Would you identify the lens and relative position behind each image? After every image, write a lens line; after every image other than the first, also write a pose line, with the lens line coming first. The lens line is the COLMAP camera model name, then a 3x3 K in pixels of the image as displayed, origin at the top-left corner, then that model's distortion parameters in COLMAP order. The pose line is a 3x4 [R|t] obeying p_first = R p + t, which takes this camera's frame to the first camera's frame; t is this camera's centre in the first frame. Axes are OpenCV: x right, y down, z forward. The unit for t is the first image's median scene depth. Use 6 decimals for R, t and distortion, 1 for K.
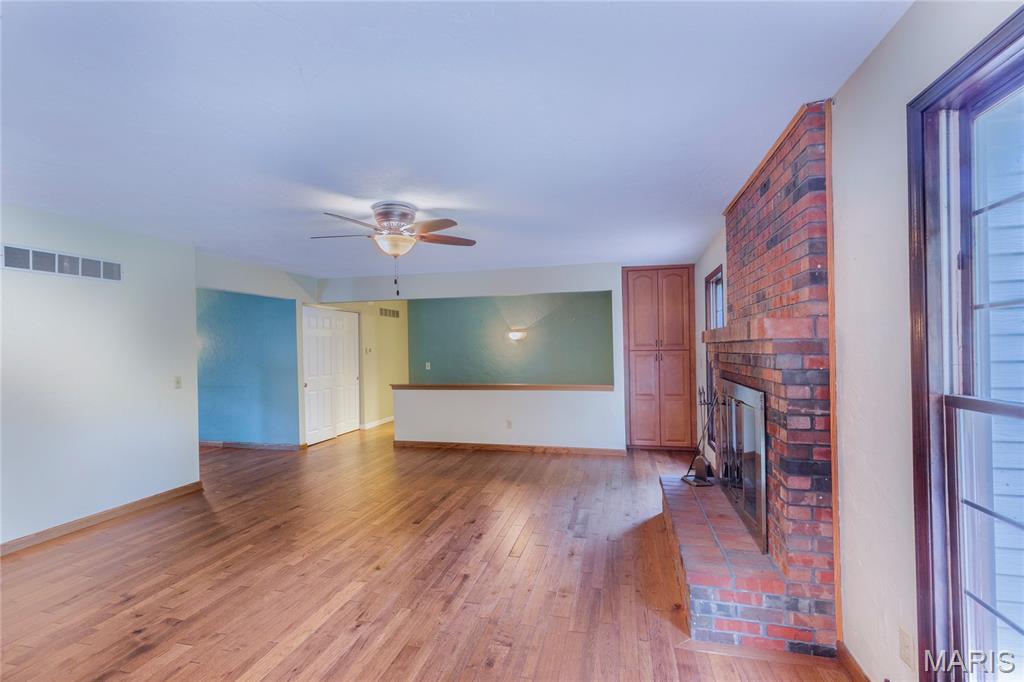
lens RADIAL K [[458.9, 0, 512.3], [0, 458.9, 345.5], [0, 0, 1]] dist [0.005695, -0.000354]
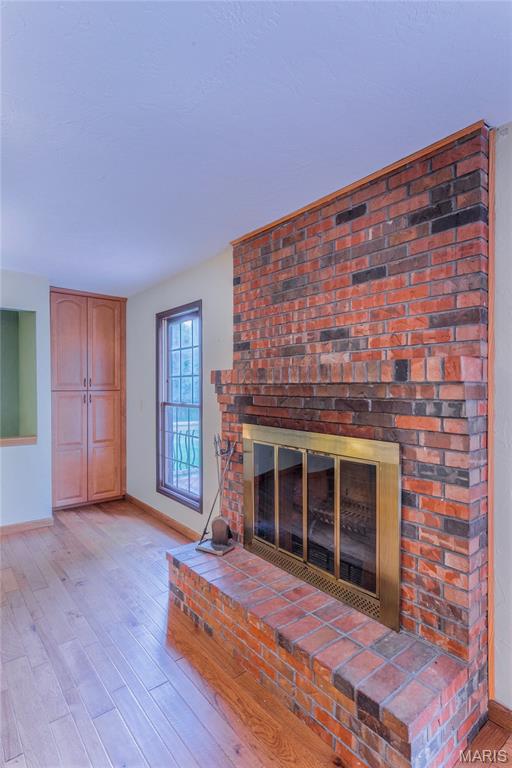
lens RADIAL K [[390.3, 0, 258.2], [0, 390.3, 388.3], [0, 0, 1]] dist [-0.001557, -0.000083]
pose [[0.594526, 0.009716, 0.804017, -0.103539], [-0.015468, 0.999880, -0.000646, 0.001865], [-0.803927, -0.012052, 0.594605, 0.408941]]
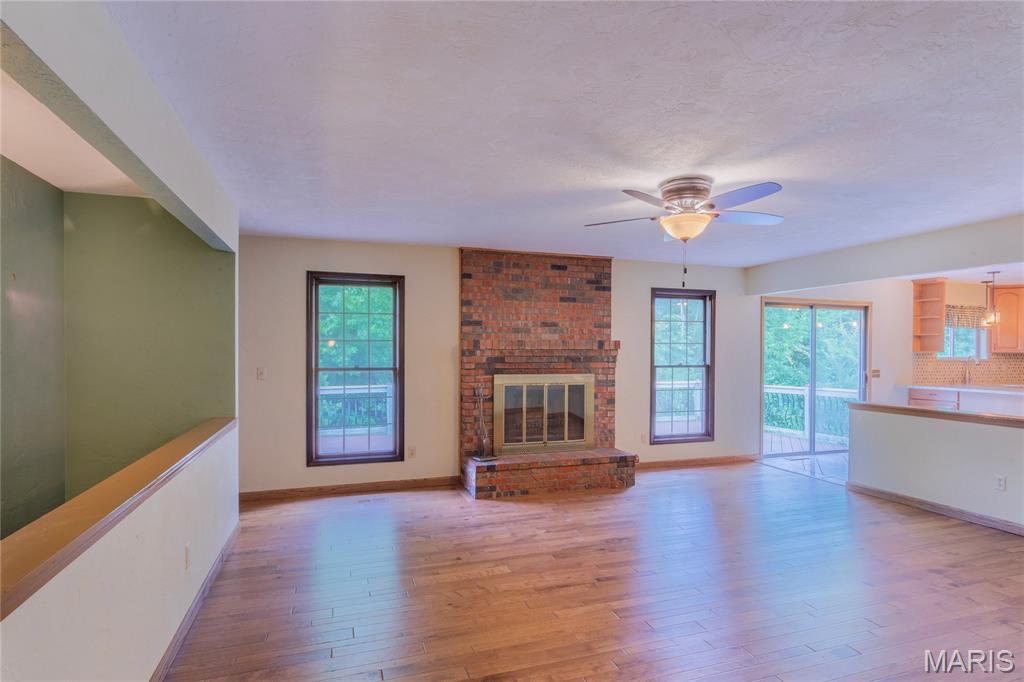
lens RADIAL K [[520.3, 0, 518.6], [0, 520.3, 351.0], [0, 0, 1]] dist [-0.001557, -0.000083]
pose [[-0.537403, 0.005513, 0.843307, -0.685401], [-0.003371, 0.999957, -0.008685, 0.009337], [-0.843319, -0.007511, -0.537361, 1.360120]]
